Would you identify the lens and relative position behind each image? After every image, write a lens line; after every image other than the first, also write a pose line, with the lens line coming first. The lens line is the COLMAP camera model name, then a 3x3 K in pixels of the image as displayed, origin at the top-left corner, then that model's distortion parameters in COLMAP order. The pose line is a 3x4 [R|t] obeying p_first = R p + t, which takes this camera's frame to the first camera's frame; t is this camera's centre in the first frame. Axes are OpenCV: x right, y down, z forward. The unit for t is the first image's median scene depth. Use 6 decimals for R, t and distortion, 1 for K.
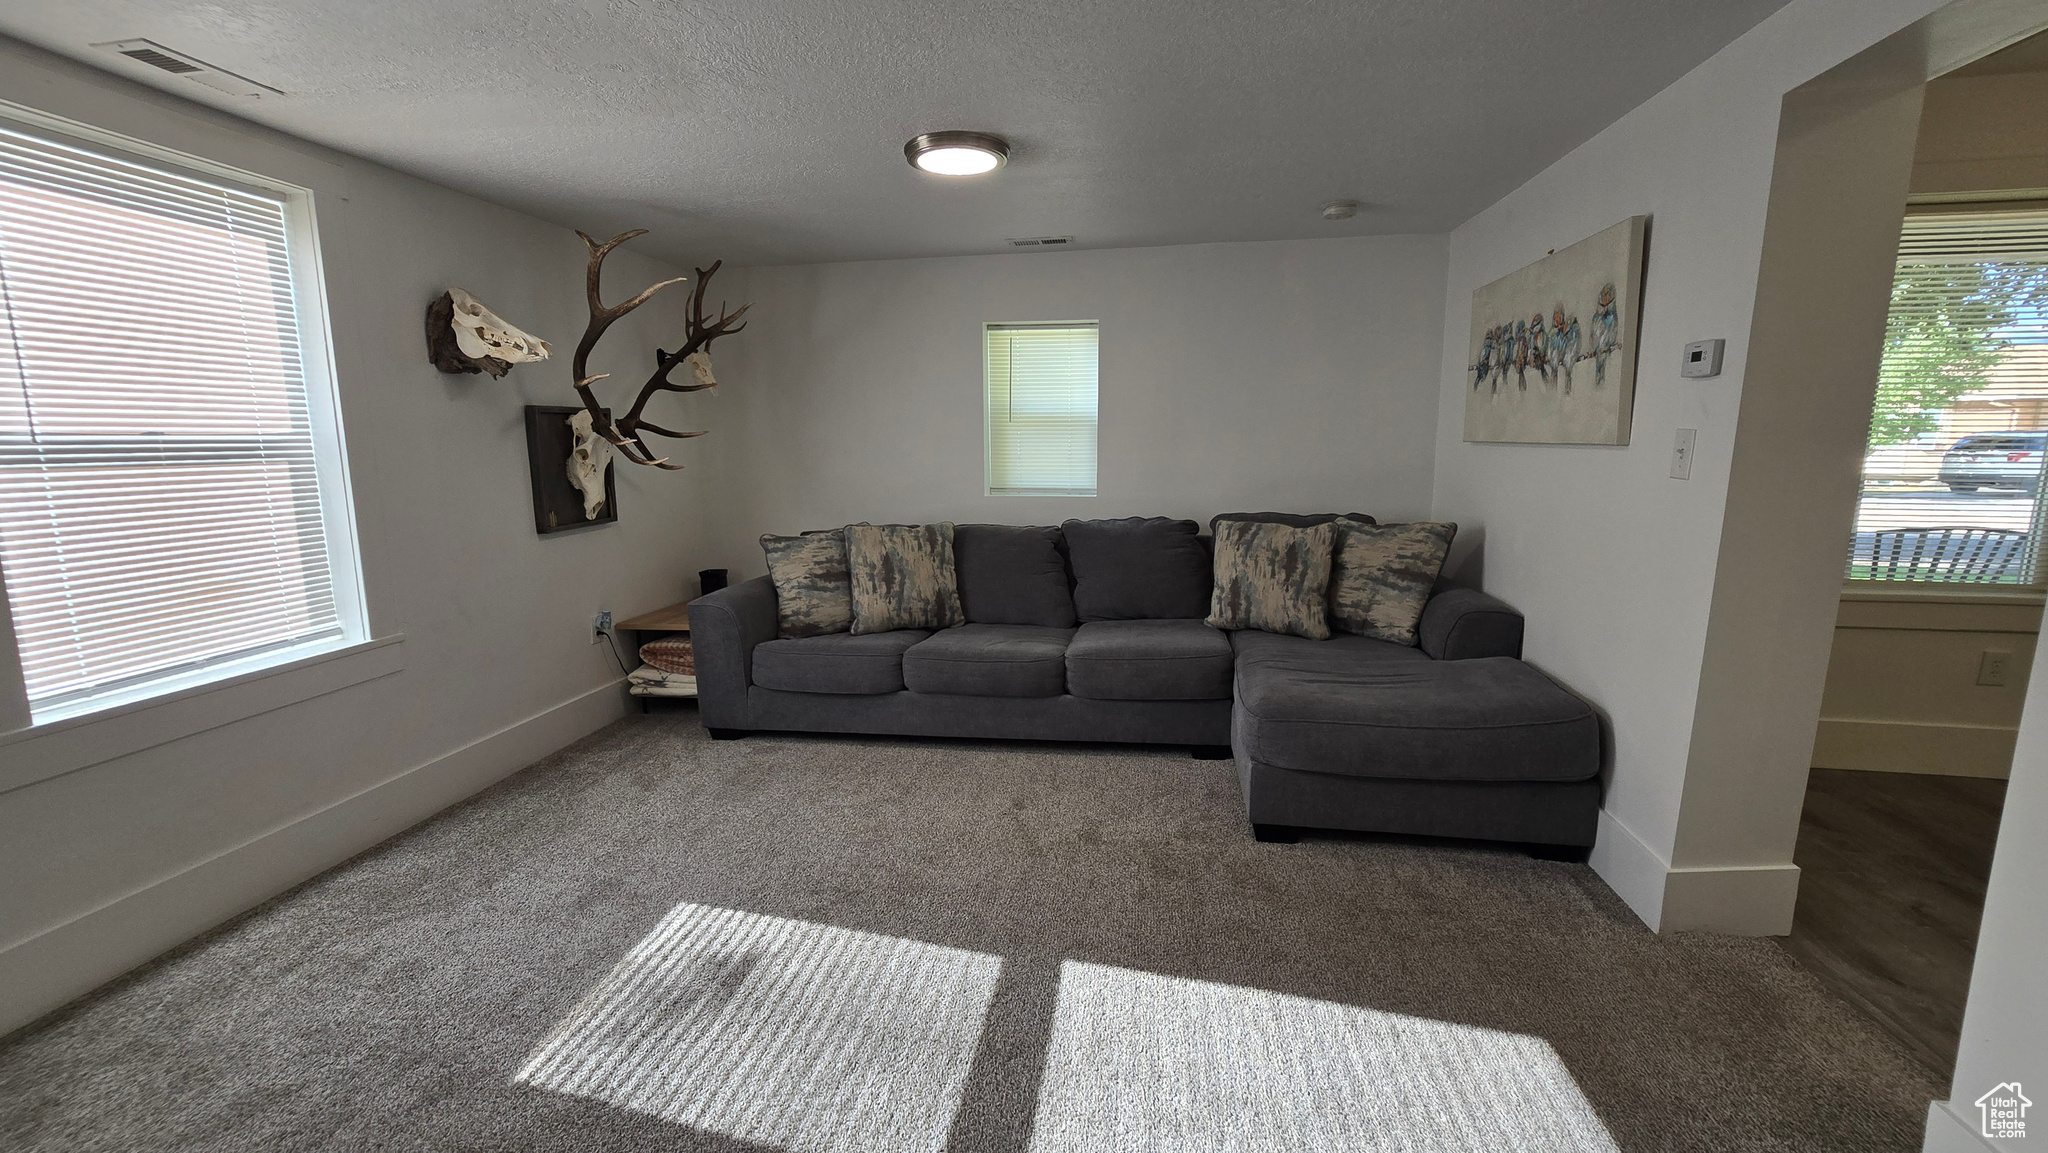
lens RADIAL K [[838.5, 0, 1015.6], [0, 838.5, 567.6], [0, 0, 1]] dist [-0.004346, 0.001079]
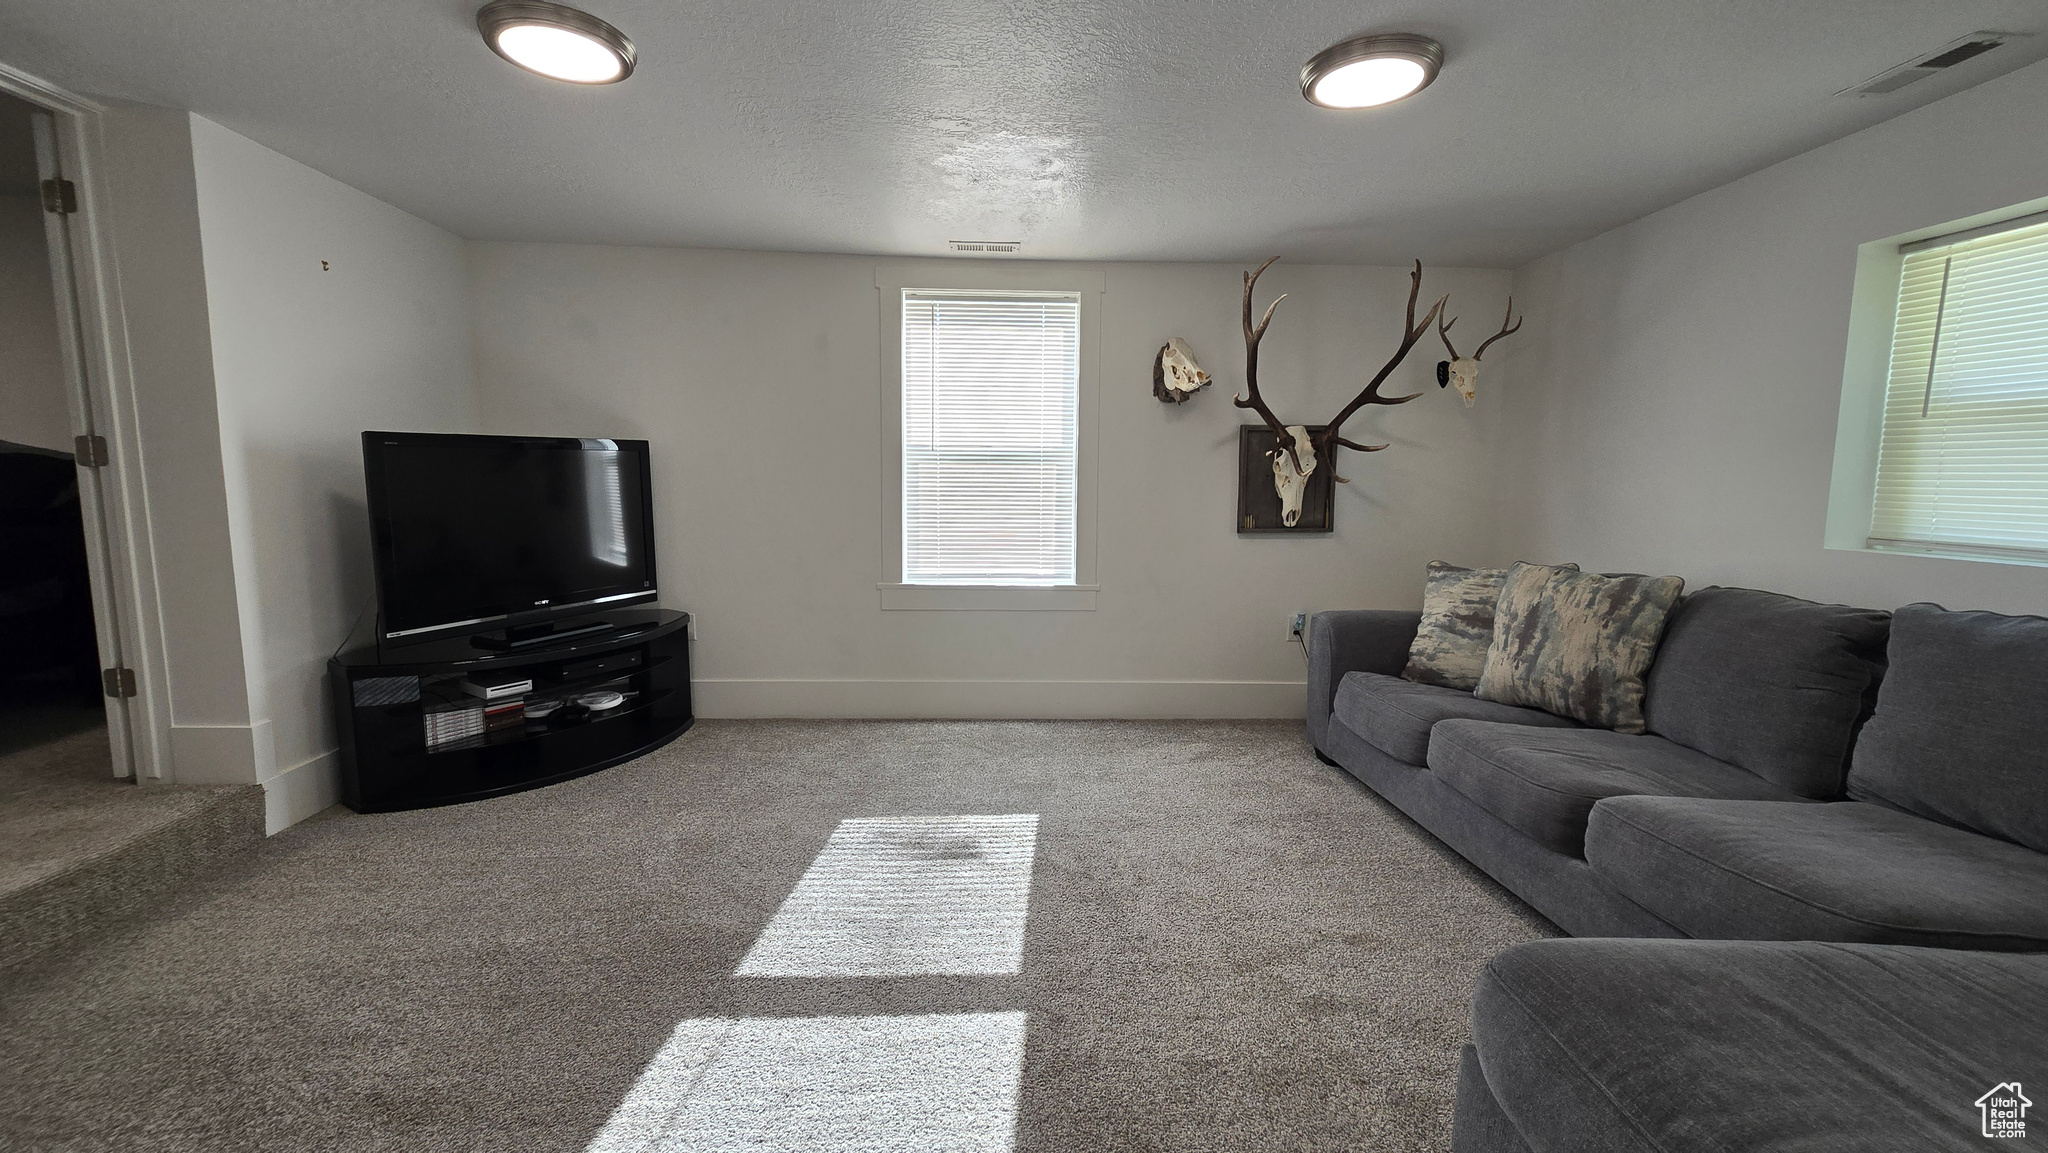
lens RADIAL K [[838.5, 0, 1022.5], [0, 838.5, 571.7], [0, 0, 1]] dist [-0.004346, 0.001079]
pose [[0.221228, 0.119795, -0.967836, 0.488014], [-0.161160, 0.983273, 0.084868, -0.036164], [0.961814, 0.137202, 0.236833, 0.410995]]
